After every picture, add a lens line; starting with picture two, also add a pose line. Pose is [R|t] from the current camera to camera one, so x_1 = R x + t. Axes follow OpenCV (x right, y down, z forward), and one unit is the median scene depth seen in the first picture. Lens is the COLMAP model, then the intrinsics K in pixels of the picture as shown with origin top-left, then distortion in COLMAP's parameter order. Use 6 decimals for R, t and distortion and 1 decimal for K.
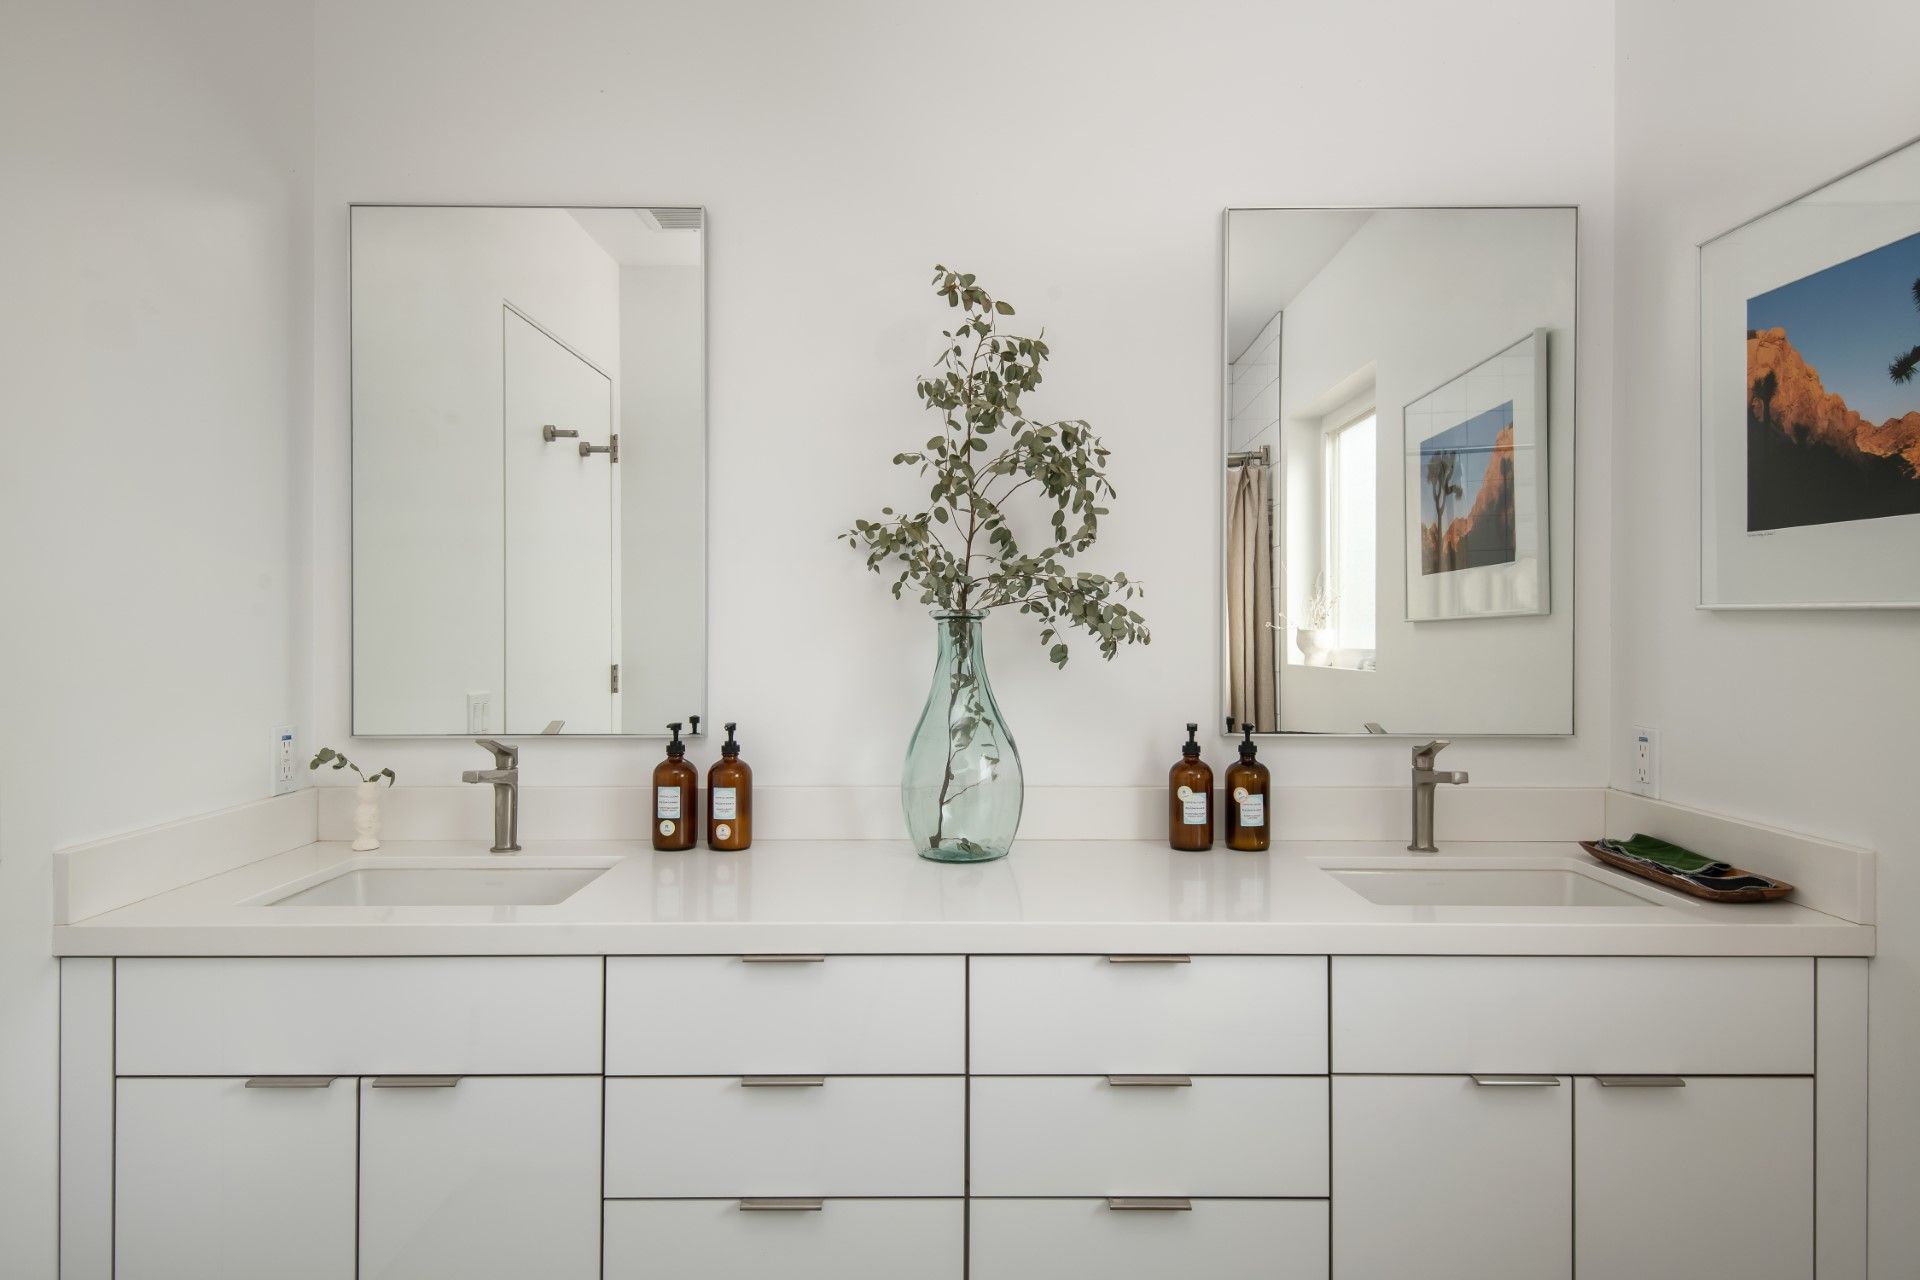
lens RADIAL K [[1018.8, 0, 960.0], [0, 1018.8, 640.0], [0, 0, 1]] dist [0.028021, -0.040050]
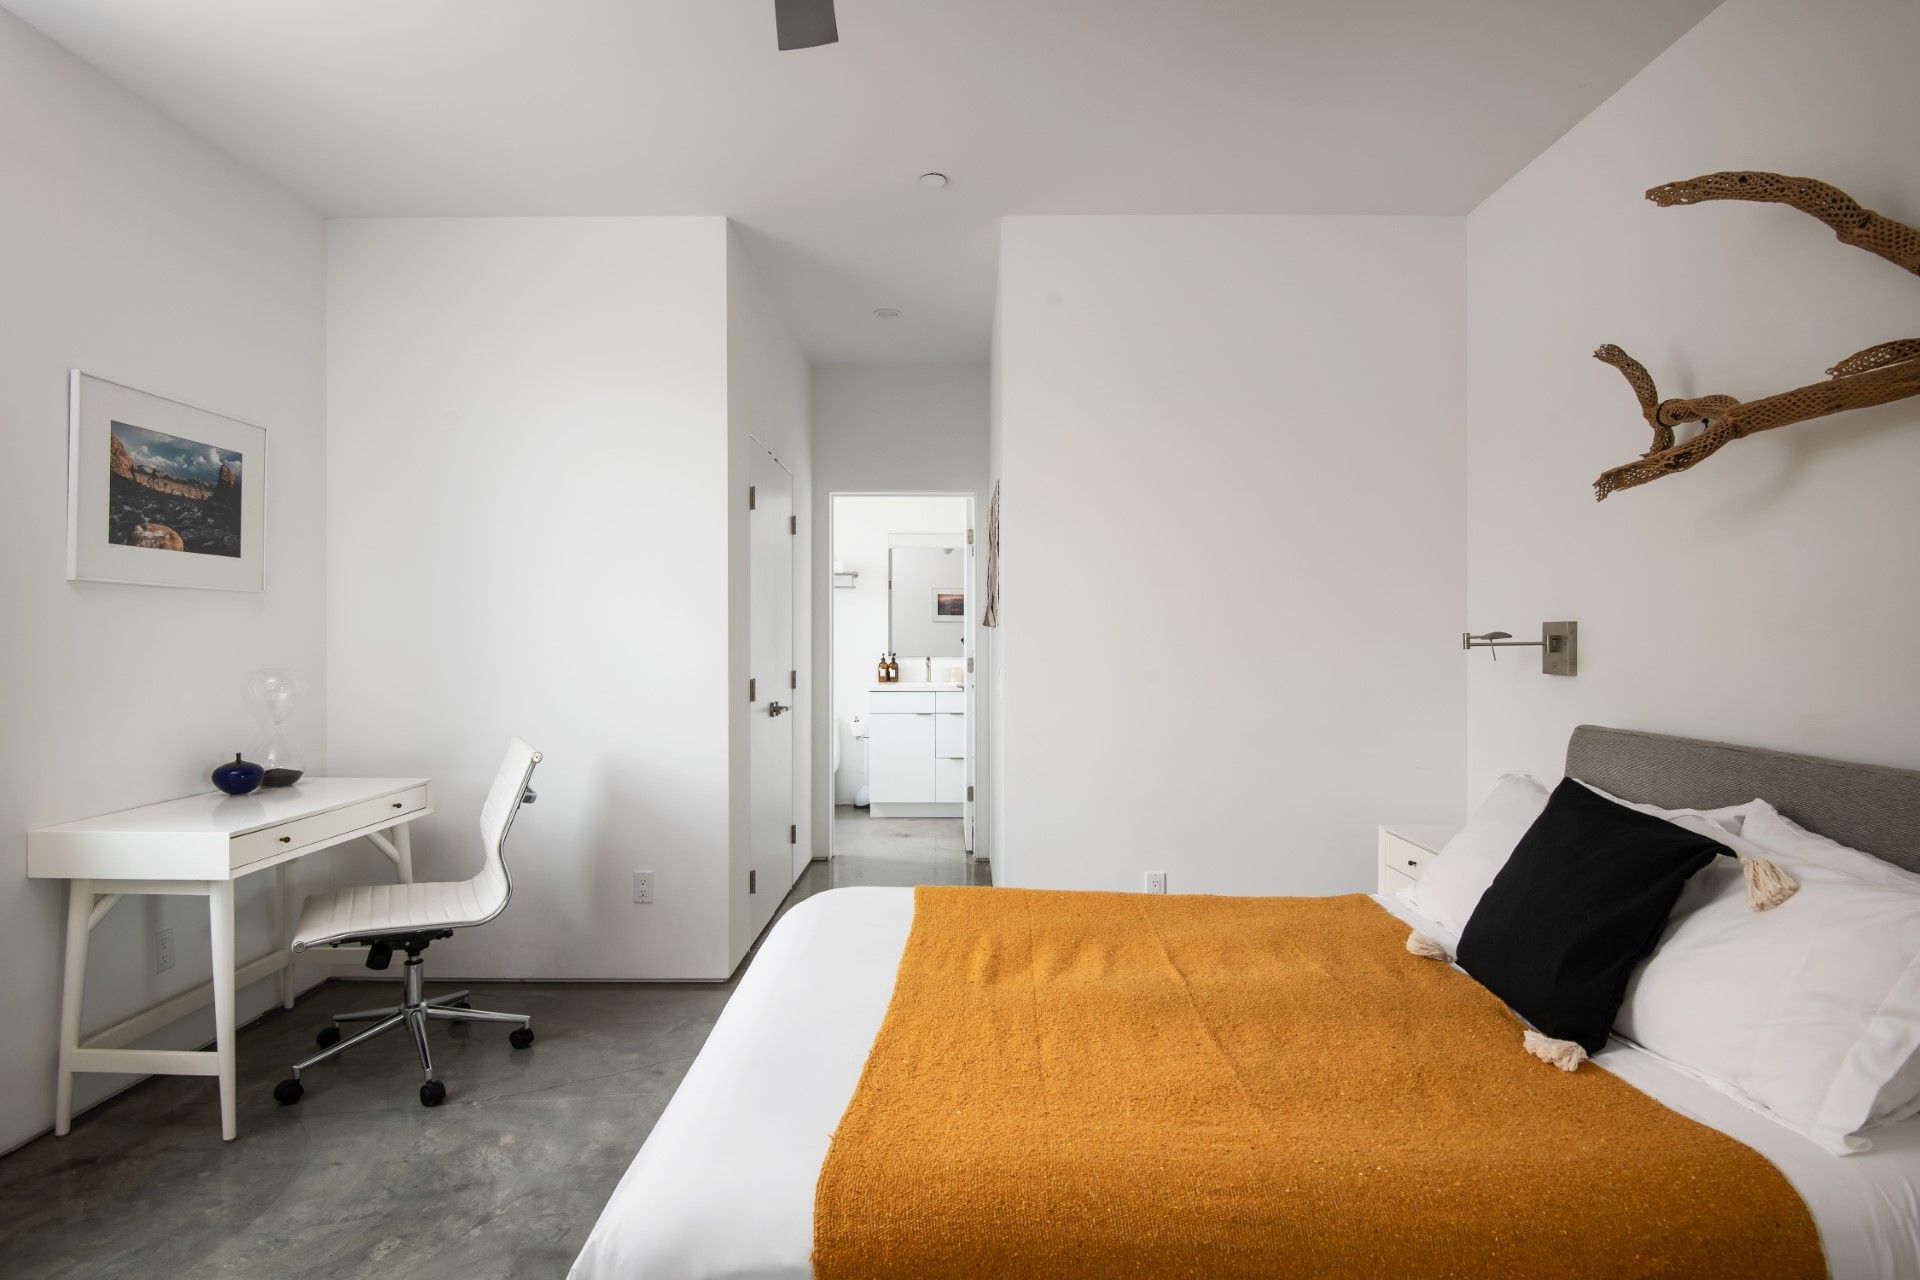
lens RADIAL K [[1018.8, 0, 960.0], [0, 1018.8, 640.0], [0, 0, 1]] dist [0.028021, -0.040050]
pose [[0.004681, 0.000343, 0.999989, -4.503873], [-0.000218, 1.000000, -0.000342, 0.018472], [-0.999989, -0.000216, 0.004682, 0.643203]]
